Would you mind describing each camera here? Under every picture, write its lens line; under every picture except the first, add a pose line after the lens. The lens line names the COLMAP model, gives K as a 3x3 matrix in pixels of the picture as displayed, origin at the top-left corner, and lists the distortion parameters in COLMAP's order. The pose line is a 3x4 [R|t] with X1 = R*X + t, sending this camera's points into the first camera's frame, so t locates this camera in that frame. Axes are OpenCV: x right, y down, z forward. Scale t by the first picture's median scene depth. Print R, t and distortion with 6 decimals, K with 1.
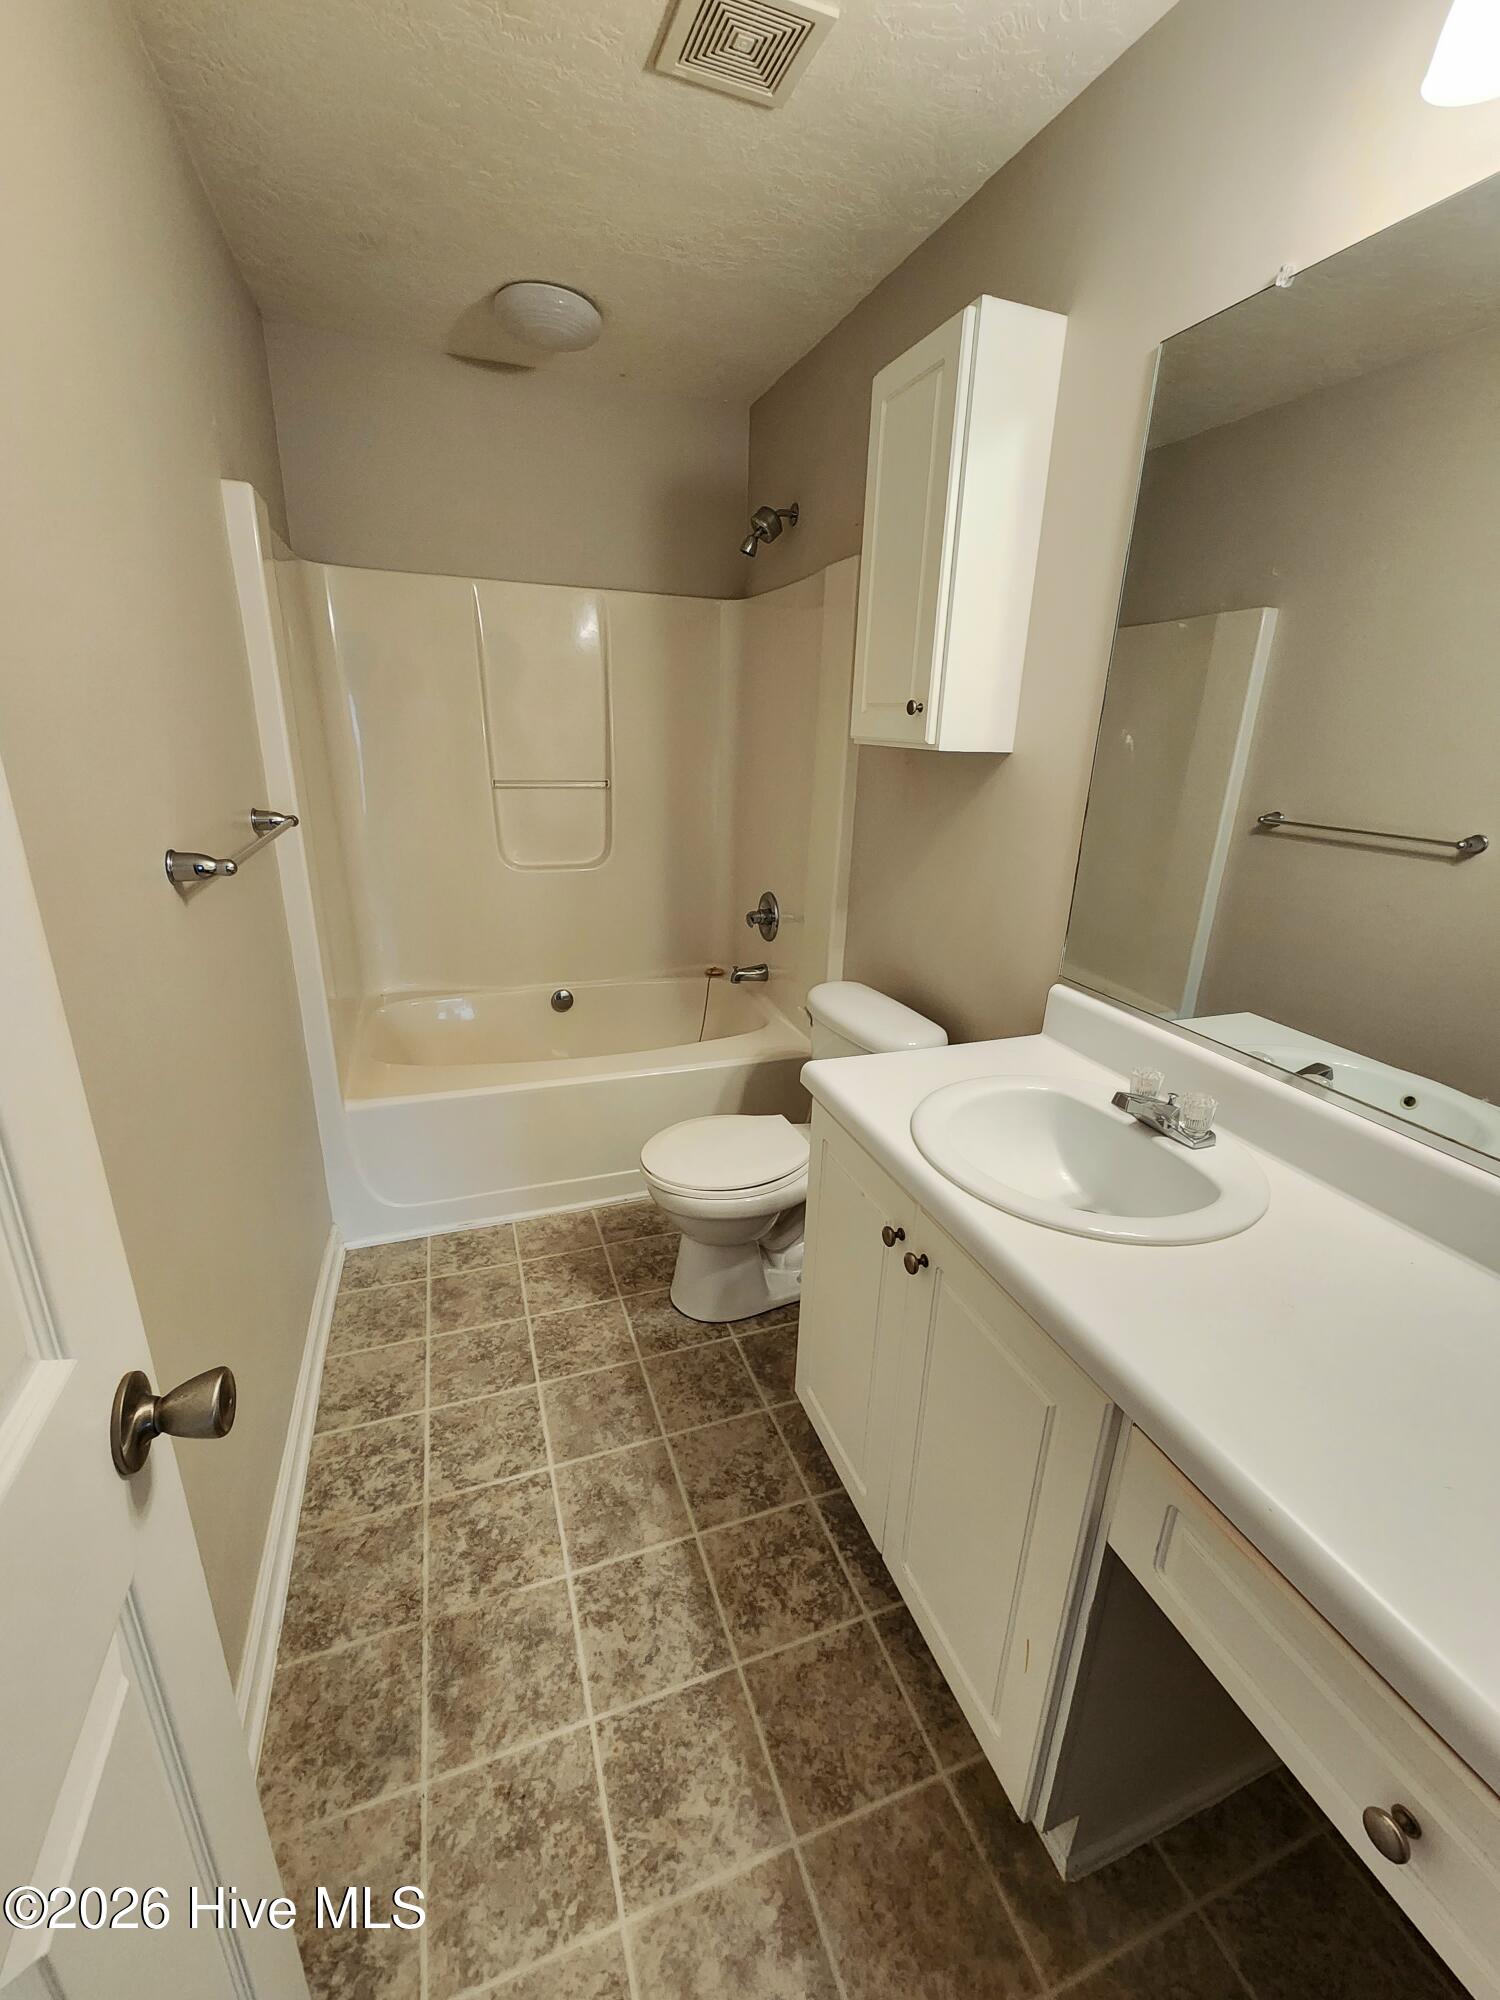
lens RADIAL K [[823.8, 0, 750.0], [0, 823.8, 1000.0], [0, 0, 1]] dist [-0.014343, -0.000157]
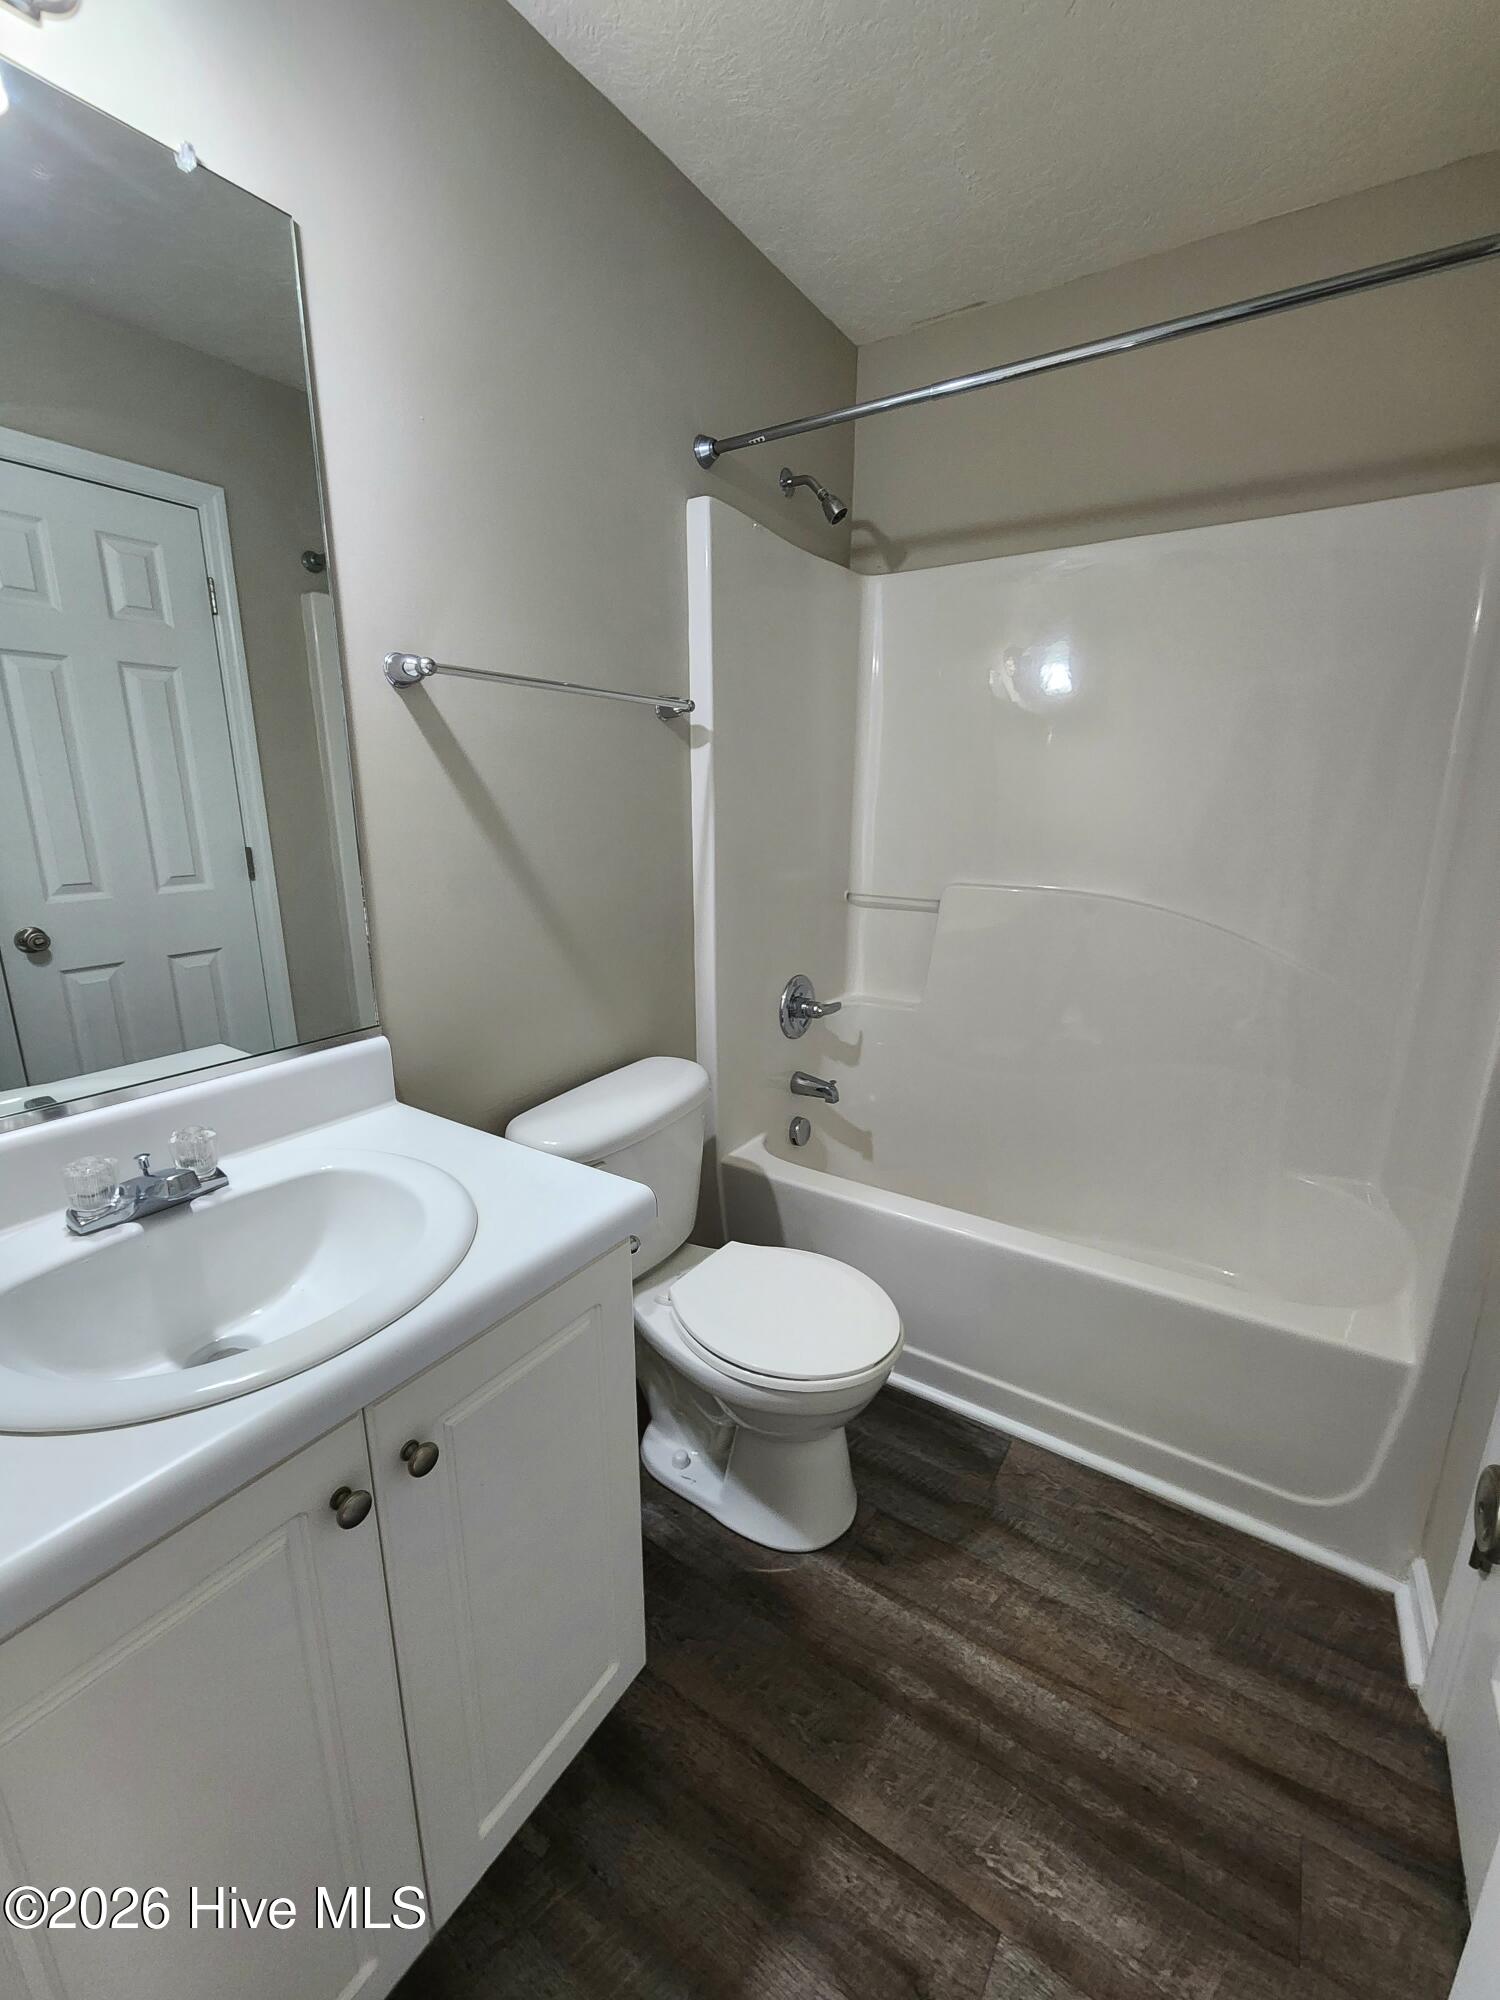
lens RADIAL K [[823.8, 0, 750.0], [0, 823.8, 1000.0], [0, 0, 1]] dist [-0.014343, -0.000157]
pose [[-0.592790, -0.225579, 0.773120, -0.913906], [0.237068, 0.868562, 0.435199, -0.530131], [-0.769674, 0.441264, -0.461397, 2.266004]]
